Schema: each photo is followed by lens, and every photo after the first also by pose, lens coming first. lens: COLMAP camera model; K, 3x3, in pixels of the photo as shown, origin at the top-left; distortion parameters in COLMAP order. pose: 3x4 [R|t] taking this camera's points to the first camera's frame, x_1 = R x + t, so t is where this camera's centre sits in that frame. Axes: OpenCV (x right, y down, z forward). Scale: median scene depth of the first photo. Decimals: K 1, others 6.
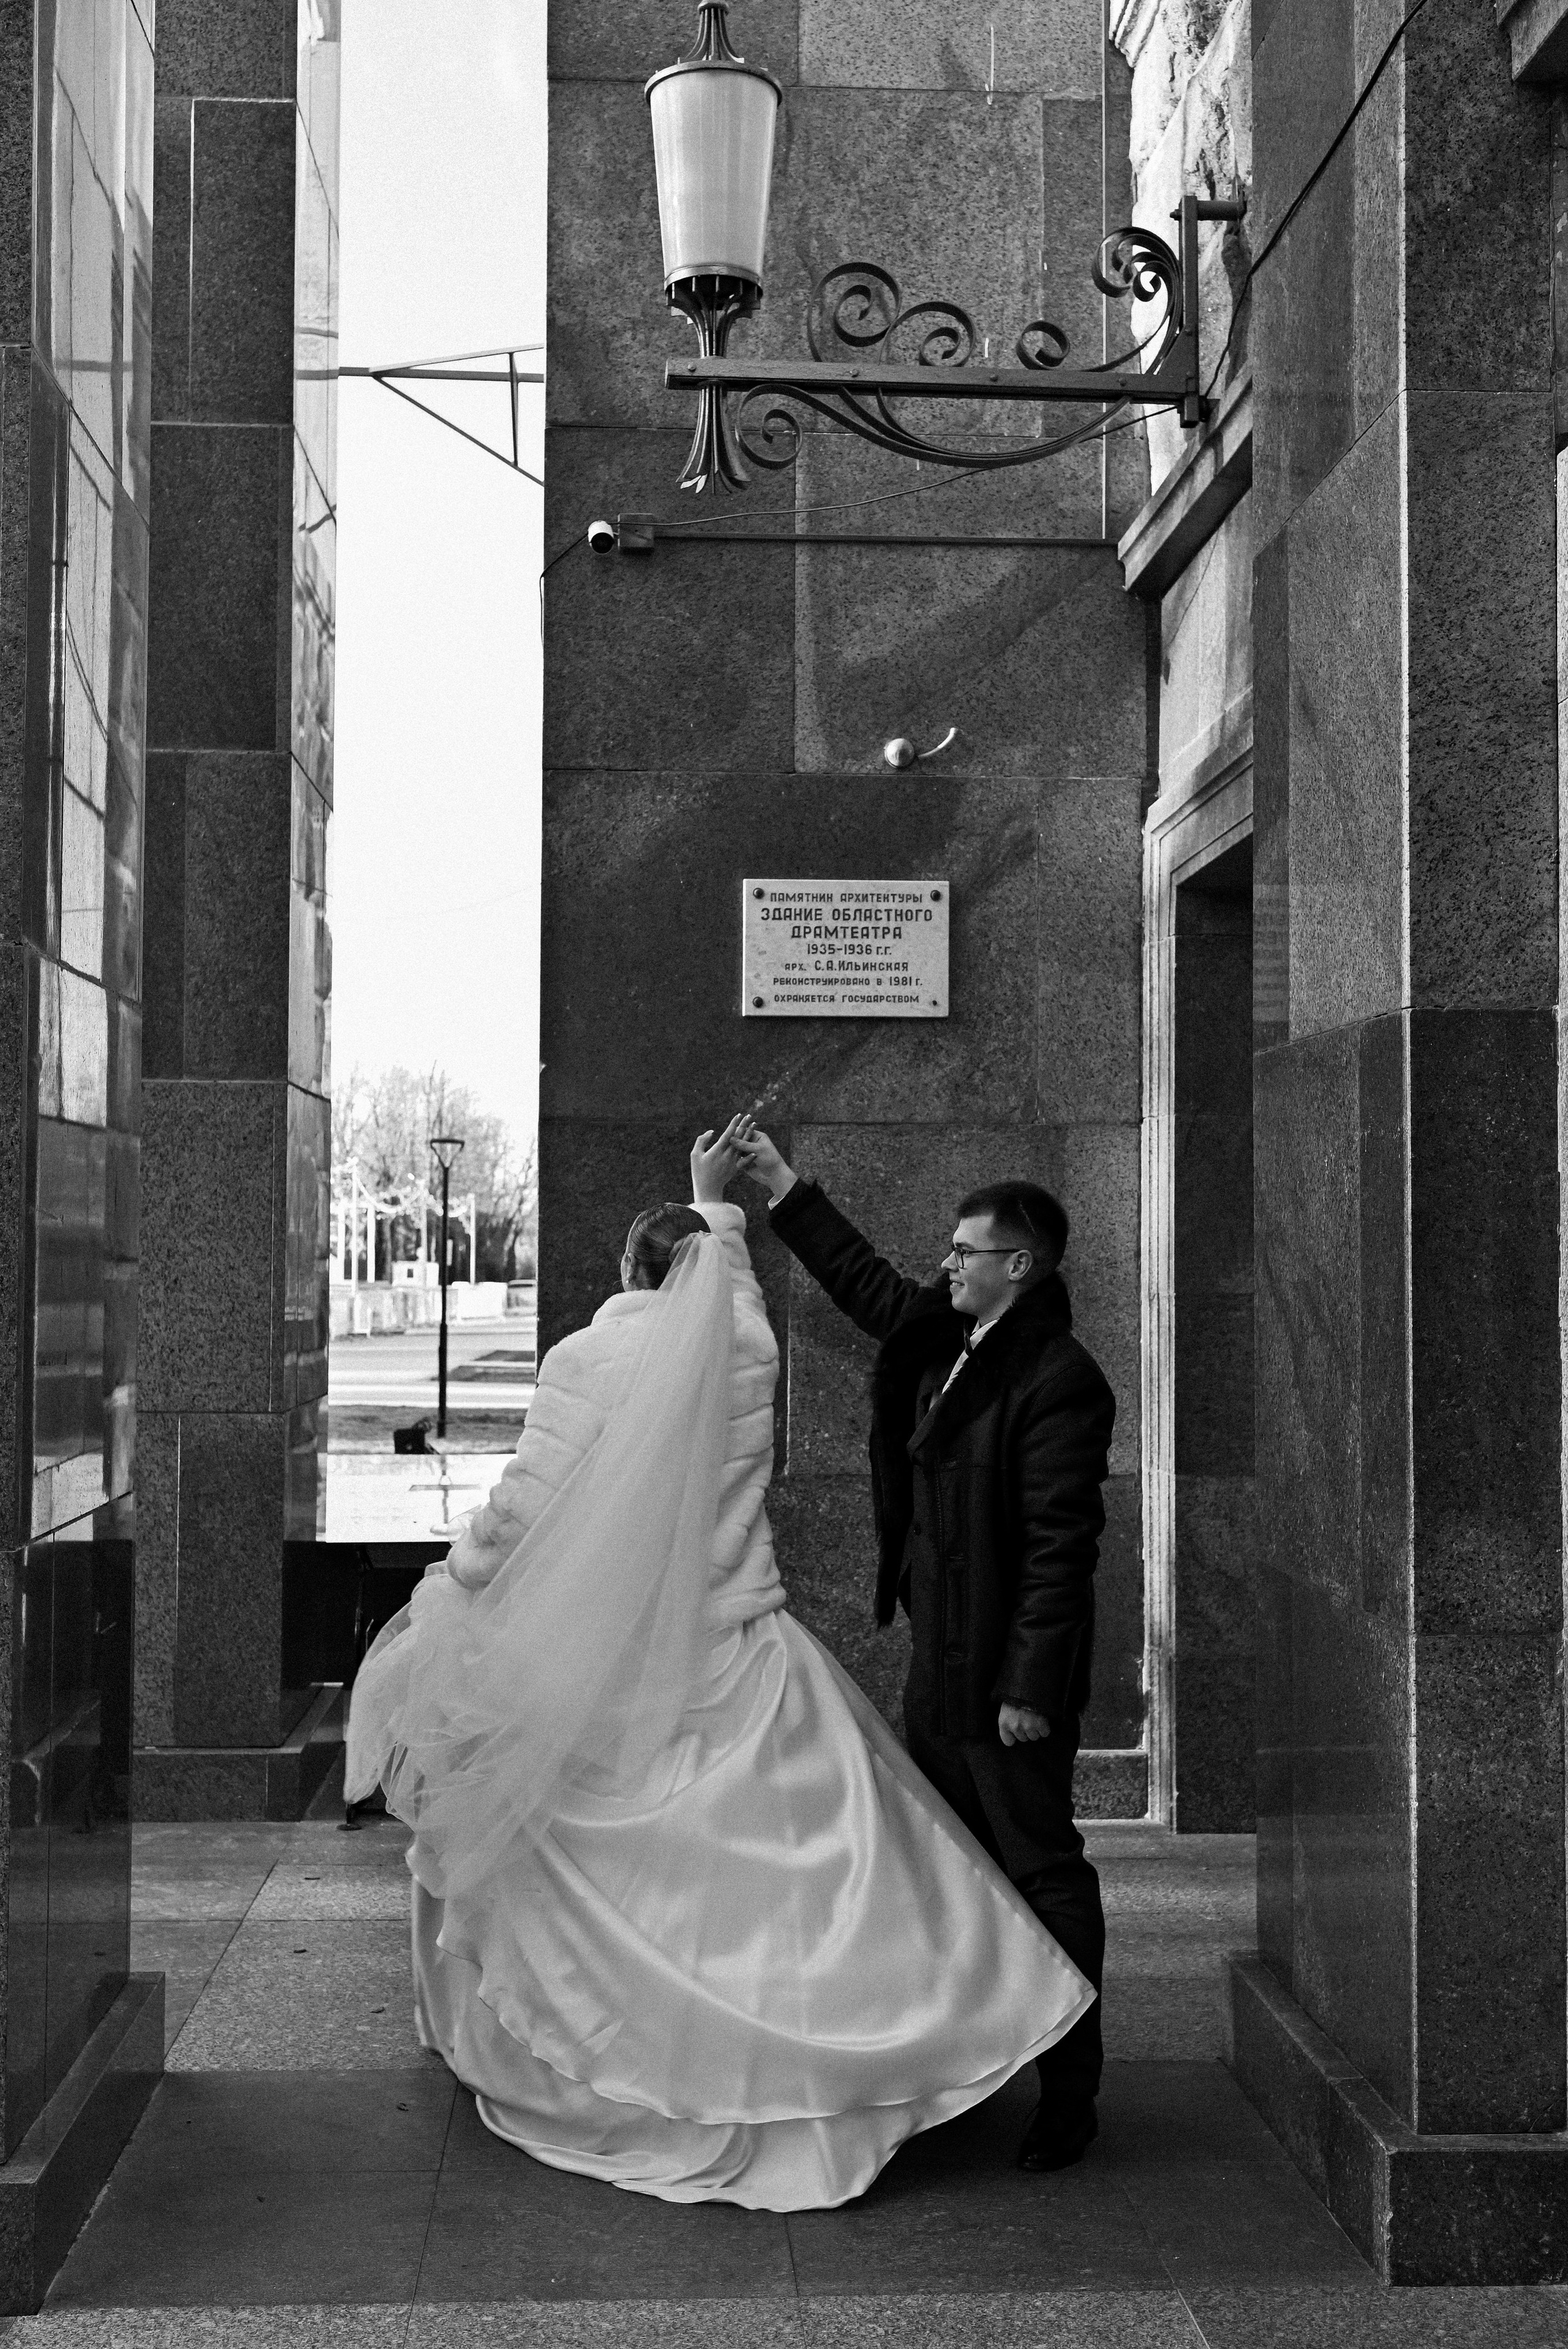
lens RADIAL K [[2606.8, 0, 817.5], [0, 2606.8, 1187.5], [0, 0, 1]] dist [0.002572, 0.002221]
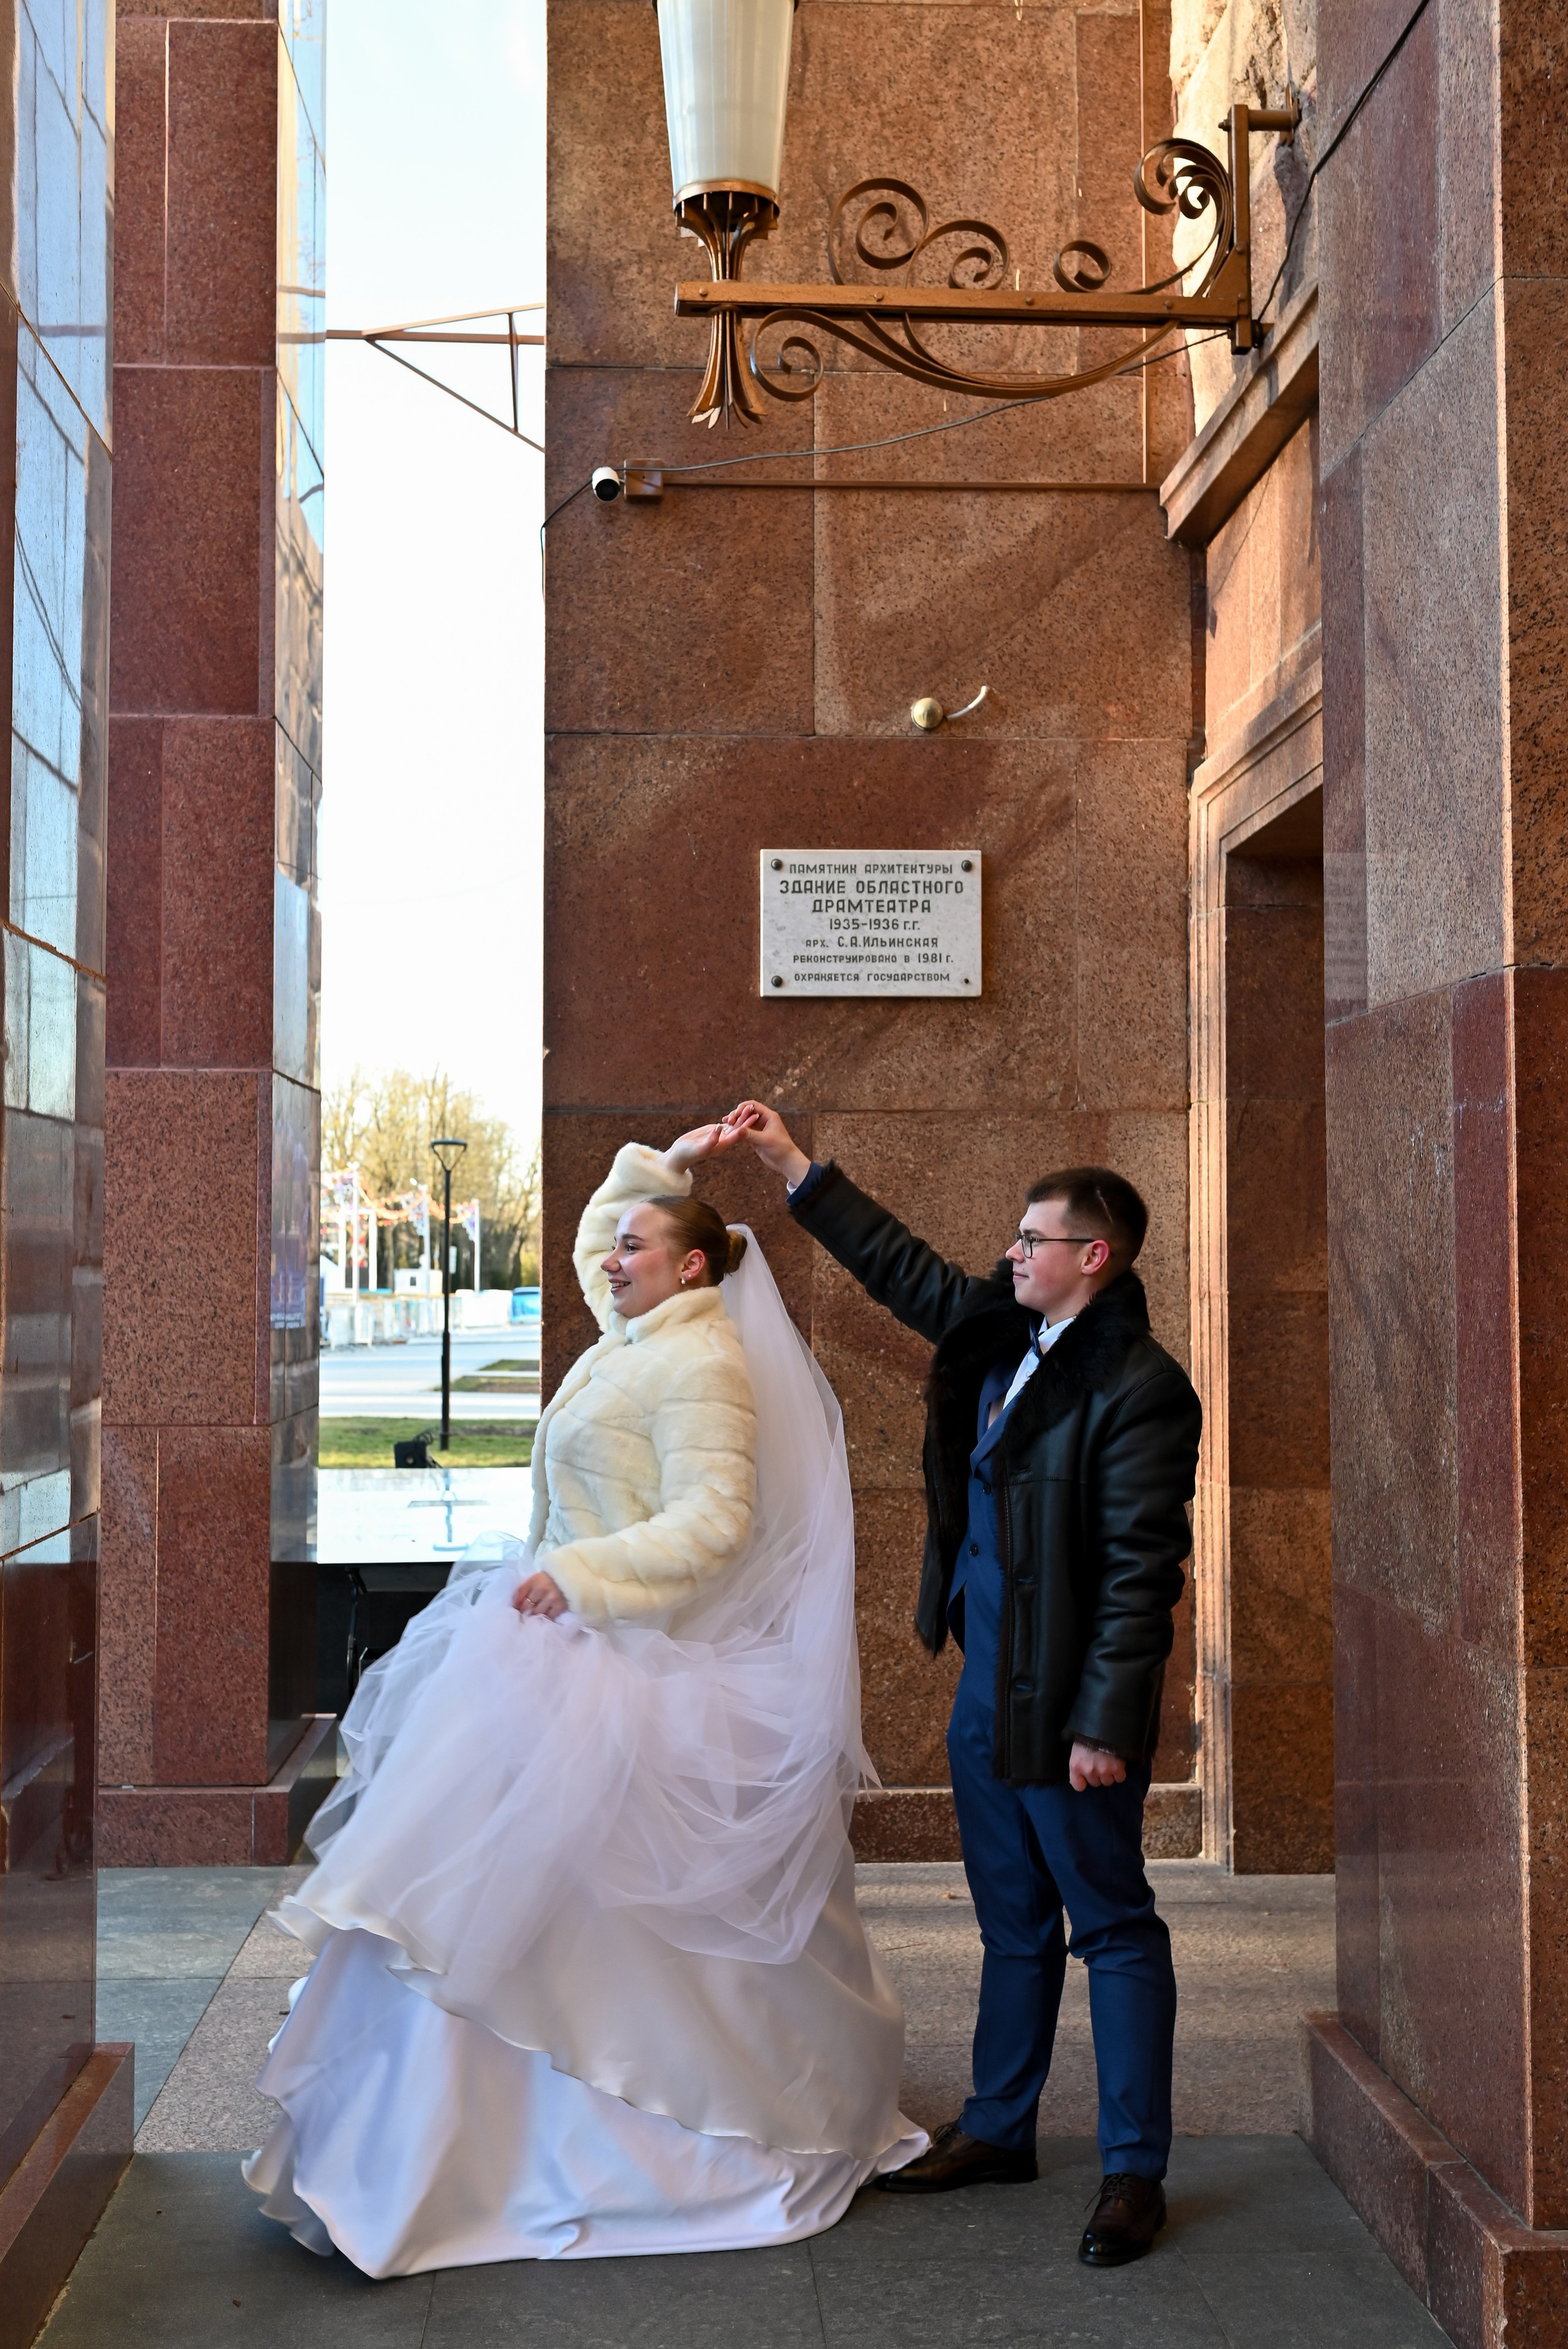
lens RADIAL K [[2673.5, 0, 817.0], [0, 2673.5, 1164.2], [0, 0, 1]] dist [0.002426, 0.004137]
pose [[0.999971, -0.005899, -0.004880, -0.004240], [0.005849, 0.999932, -0.010100, 0.003937], [0.004939, 0.010071, 0.999937, 0.045439]]
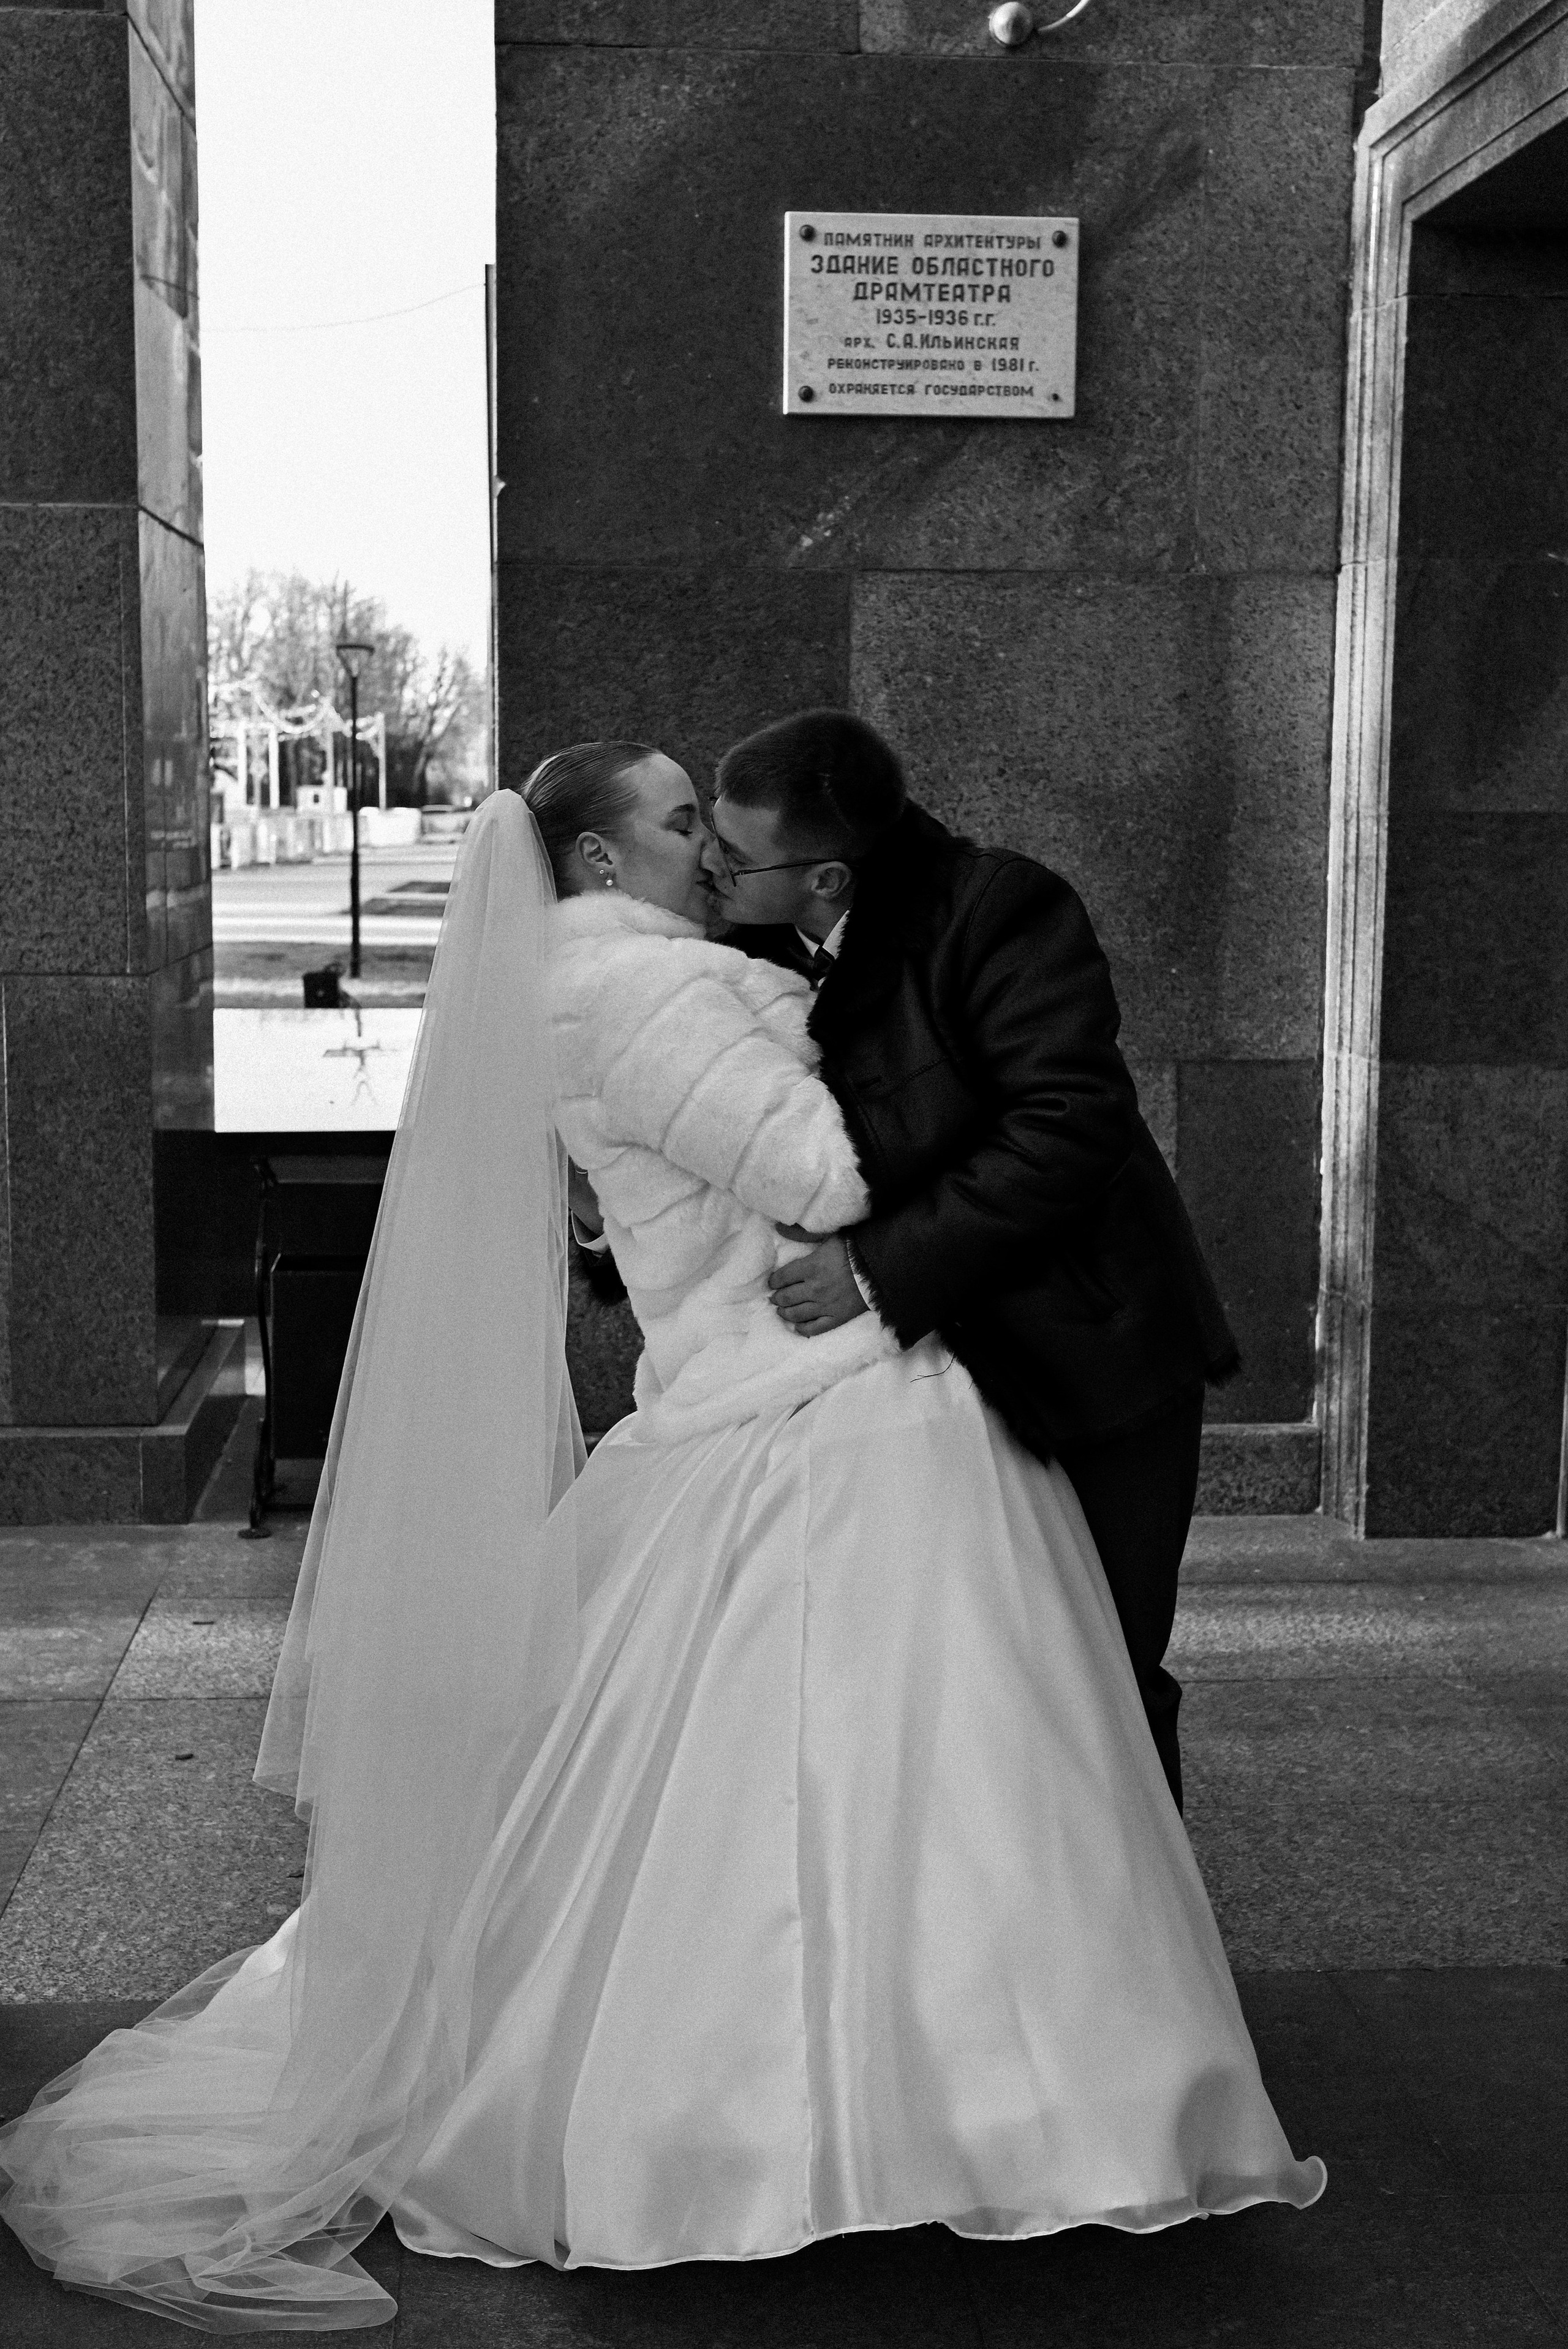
lens RADIAL K [[2720.8, 0, 789.9], [0, 2720.8, 1129.4], [0, 0, 1]] dist [-0.001231, 0.013756]
pose [[0.999865, 0.000709, 0.016434, -0.039080], [-0.003211, 0.988265, 0.152718, 0.012971], [-0.016133, -0.152750, 0.988133, 0.244017]]
